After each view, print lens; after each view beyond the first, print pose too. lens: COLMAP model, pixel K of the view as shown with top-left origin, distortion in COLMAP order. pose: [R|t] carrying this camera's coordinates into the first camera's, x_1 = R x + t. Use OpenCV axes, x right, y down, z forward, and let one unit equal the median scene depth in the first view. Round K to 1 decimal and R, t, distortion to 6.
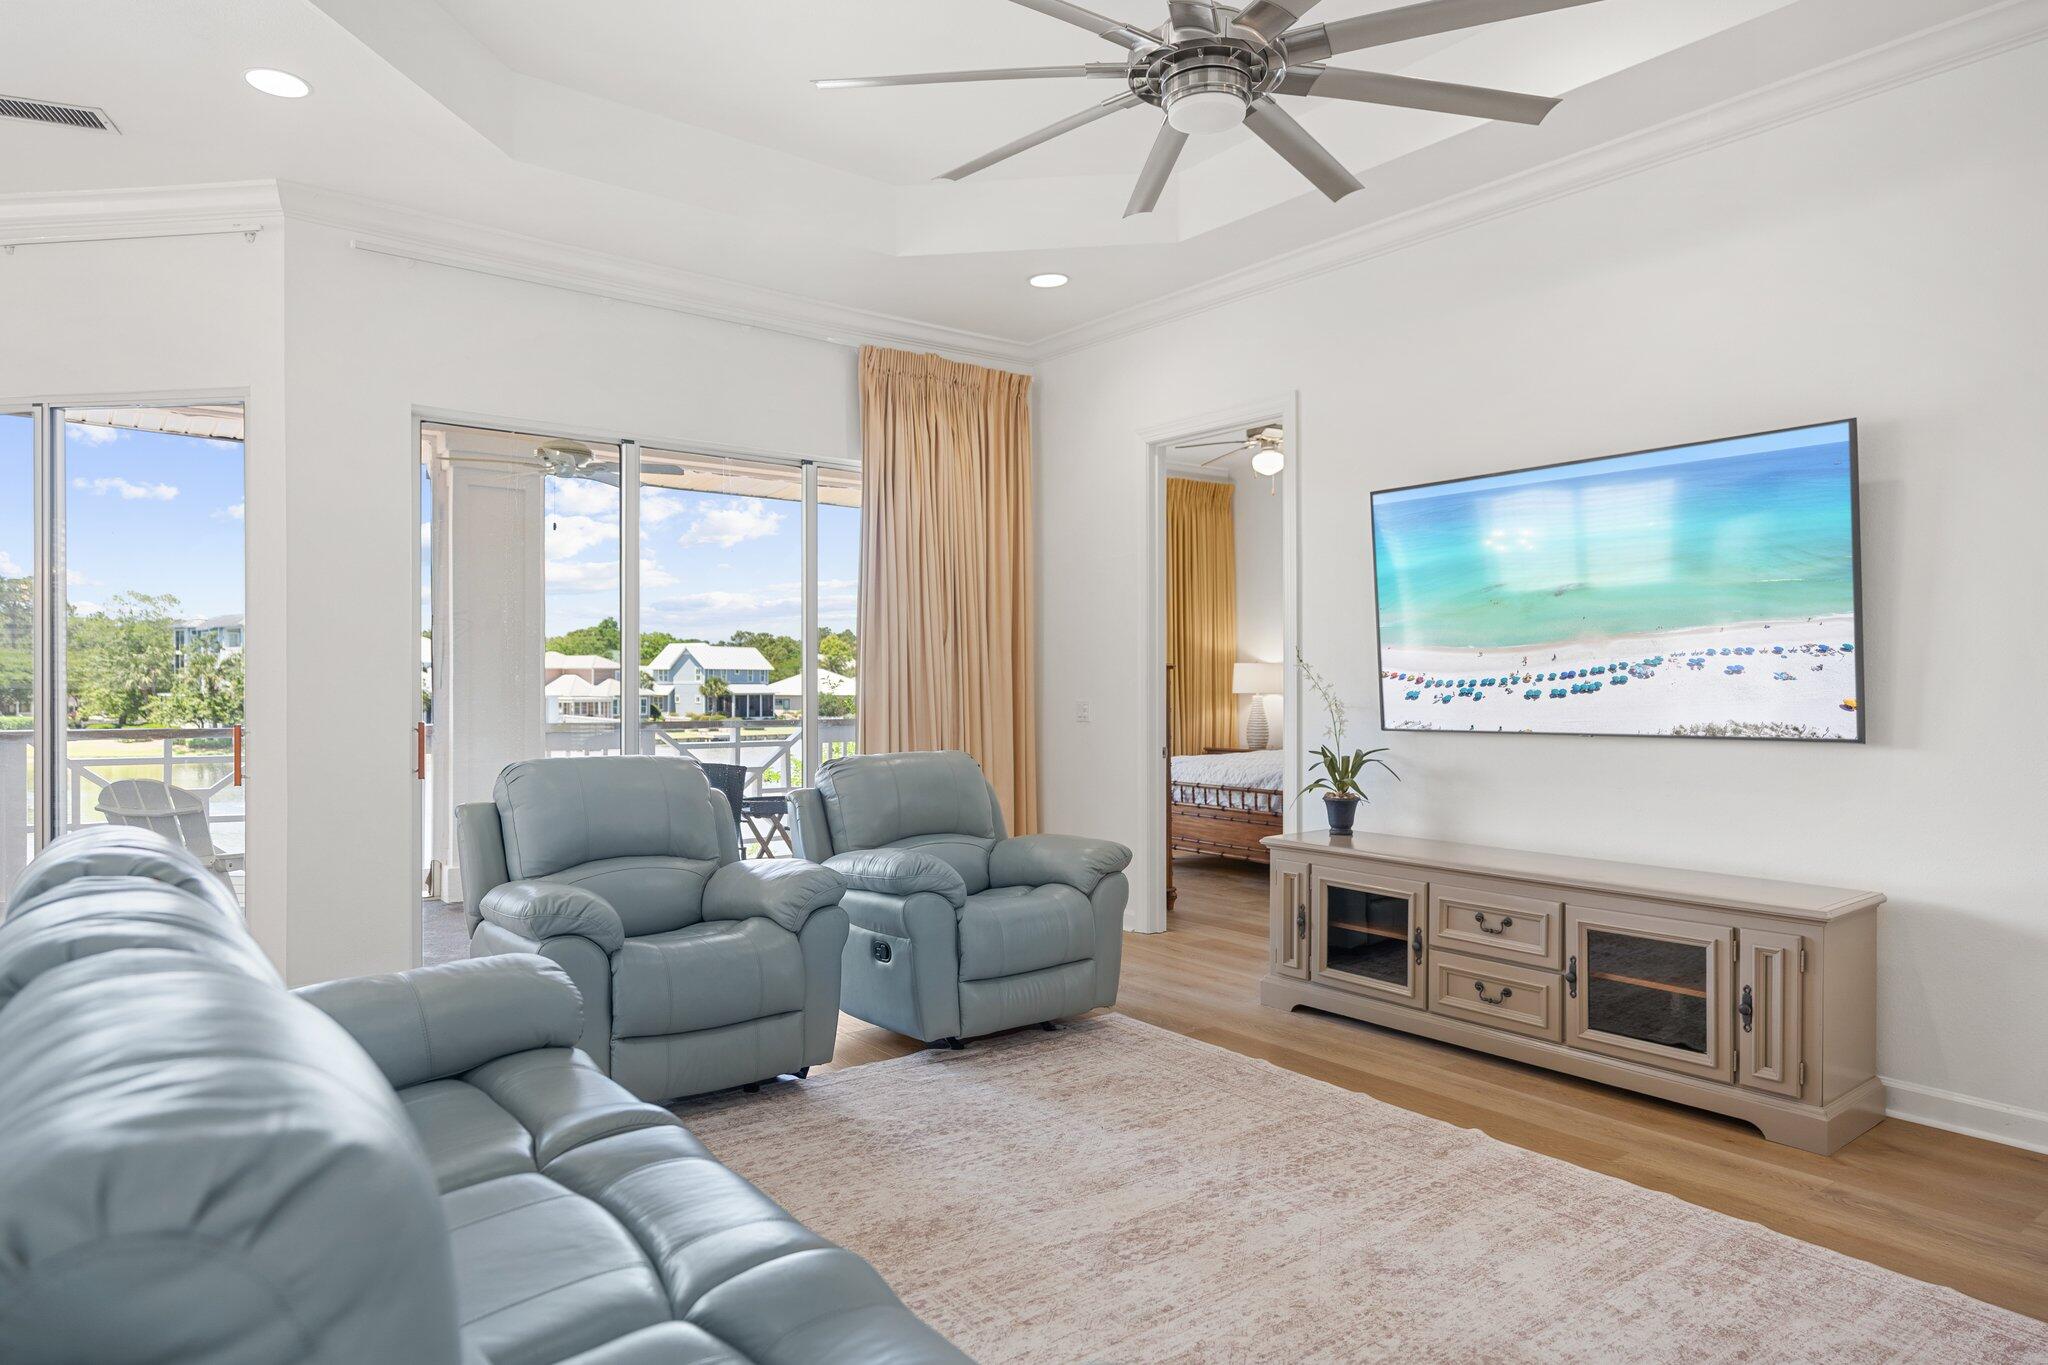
lens RADIAL K [[1235.7, 0, 1015.3], [0, 1235.7, 687.4], [0, 0, 1]] dist [-0.003304, 0.002227]
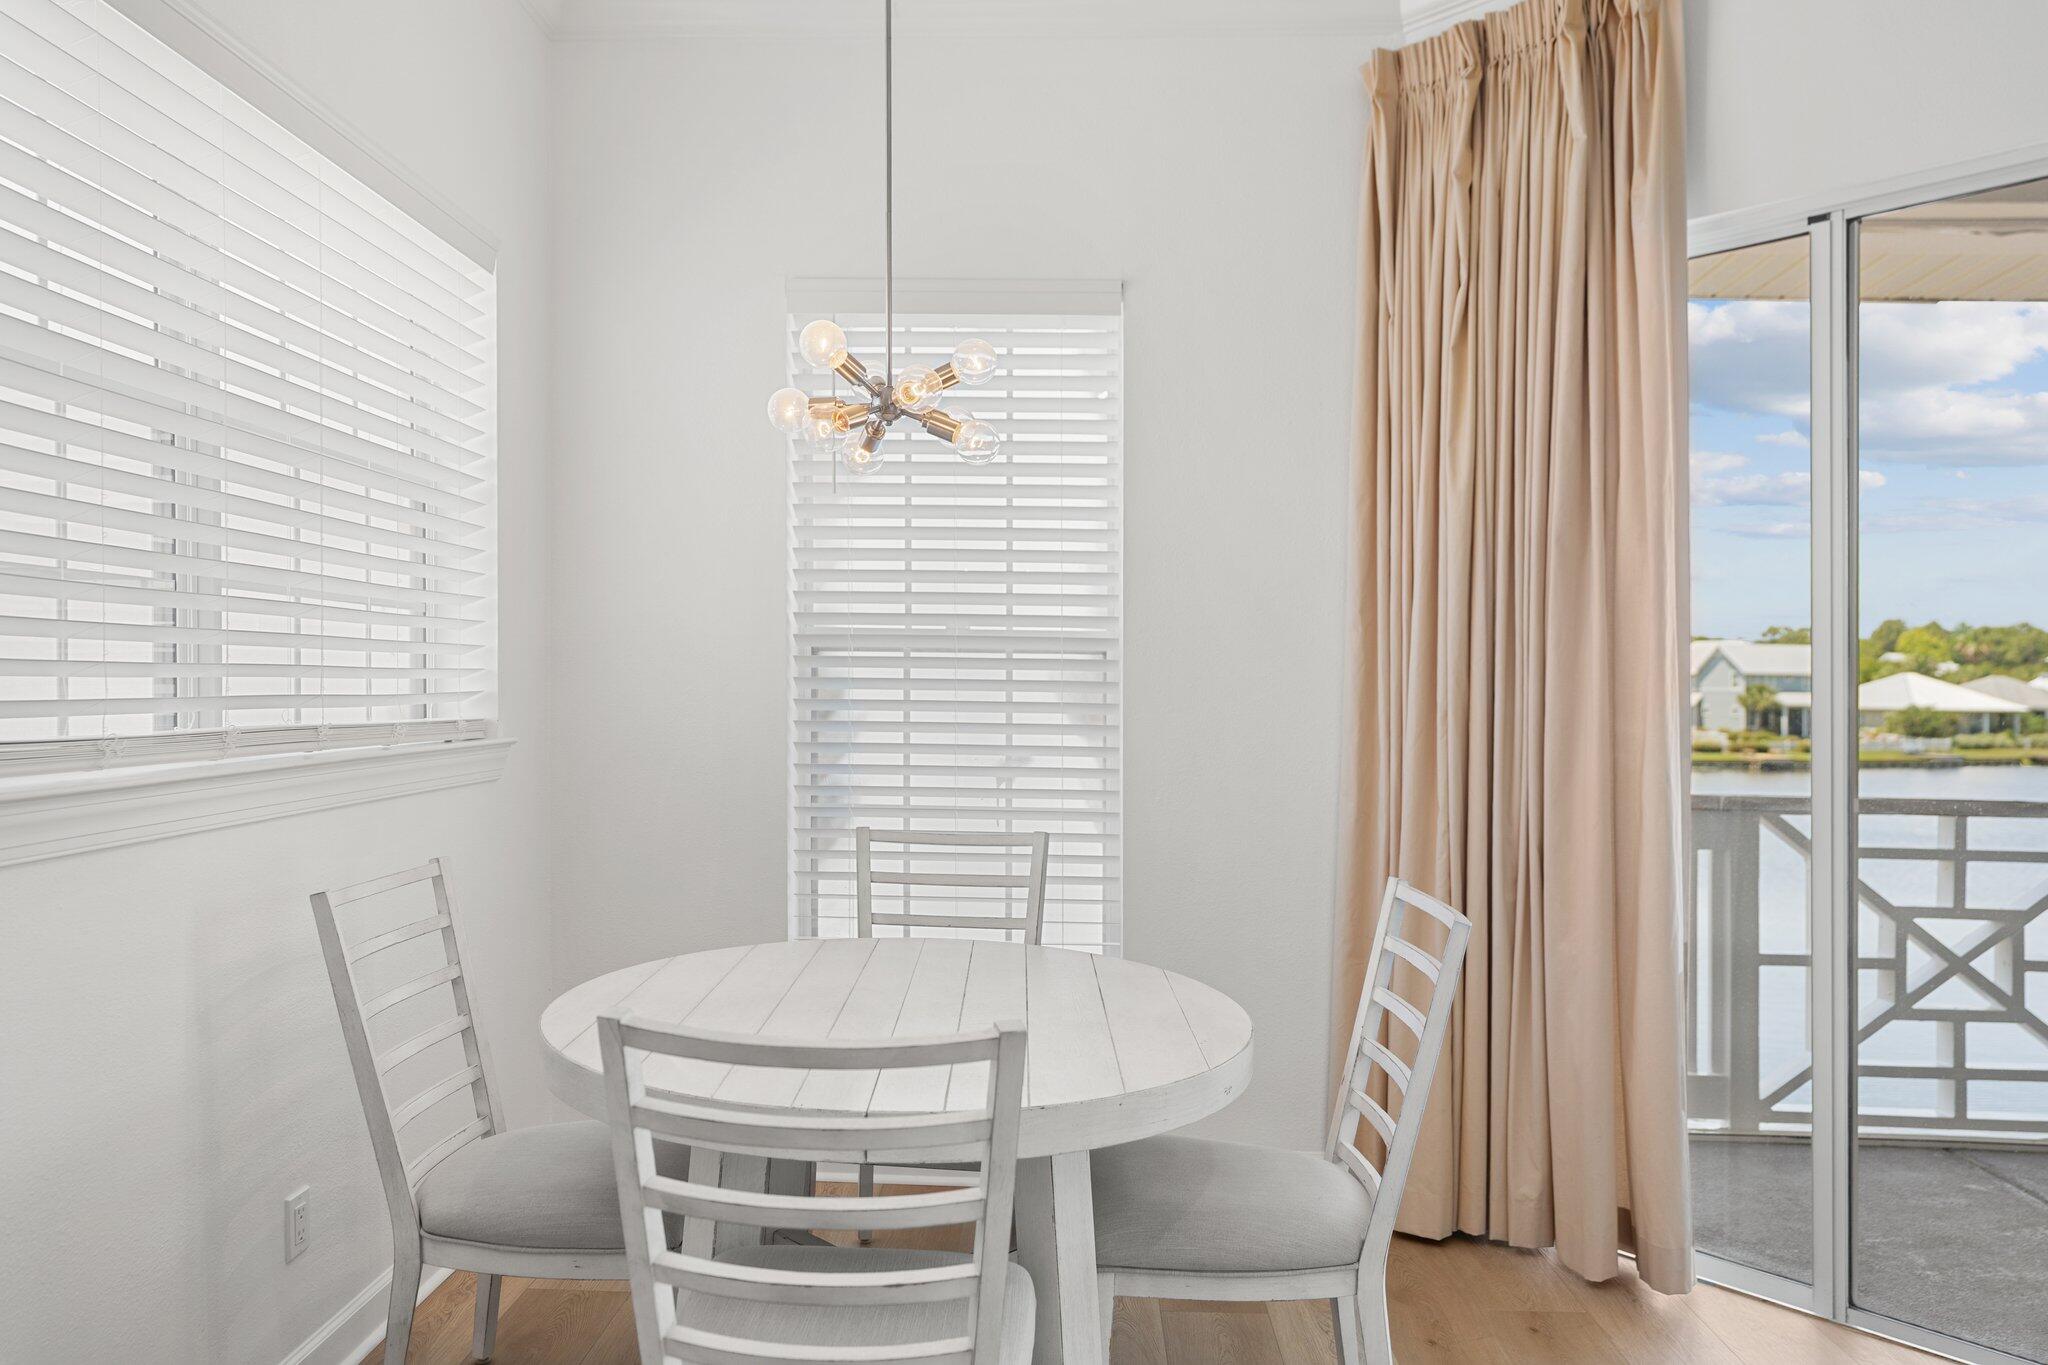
lens RADIAL K [[1416.8, 0, 1026.9], [0, 1416.8, 724.2], [0, 0, 1]] dist [-0.002246, 0.002205]
pose [[0.770954, 0.026854, -0.636325, -1.037605], [-0.012850, 0.999563, 0.026615, -0.021434], [0.636761, -0.012342, 0.770962, 0.404086]]
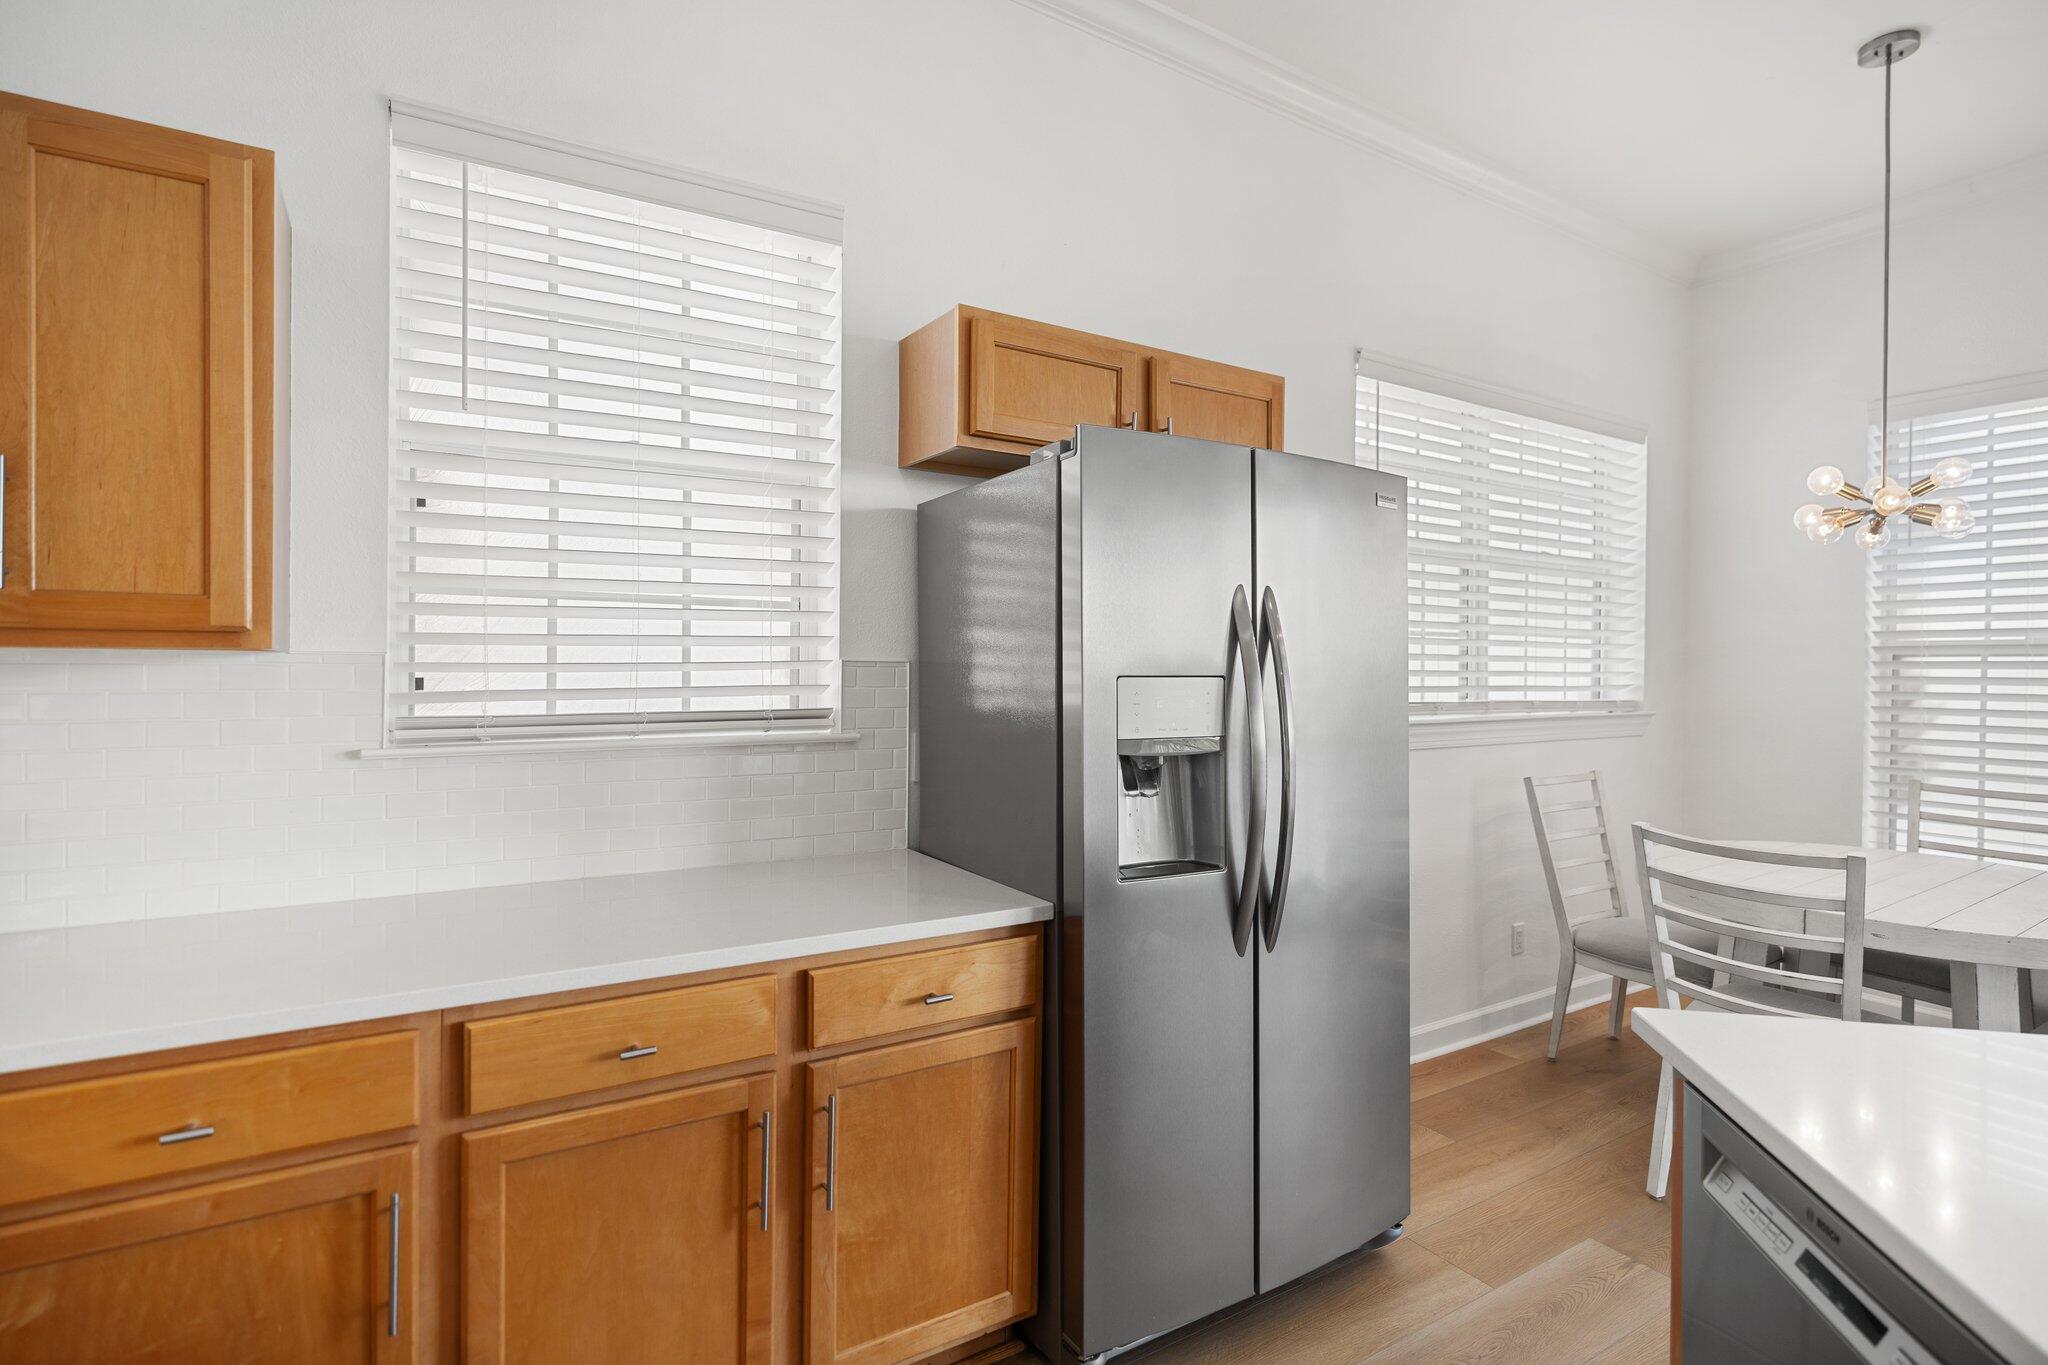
lens RADIAL K [[1017.8, 0, 1013.2], [0, 1017.8, 677.5], [0, 0, 1]] dist [0.001706, 0.000607]
pose [[-0.096072, 0.004001, -0.995366, -0.692874], [-0.010939, 0.999927, 0.005075, -0.020356], [0.995314, 0.011376, -0.096021, 0.300235]]
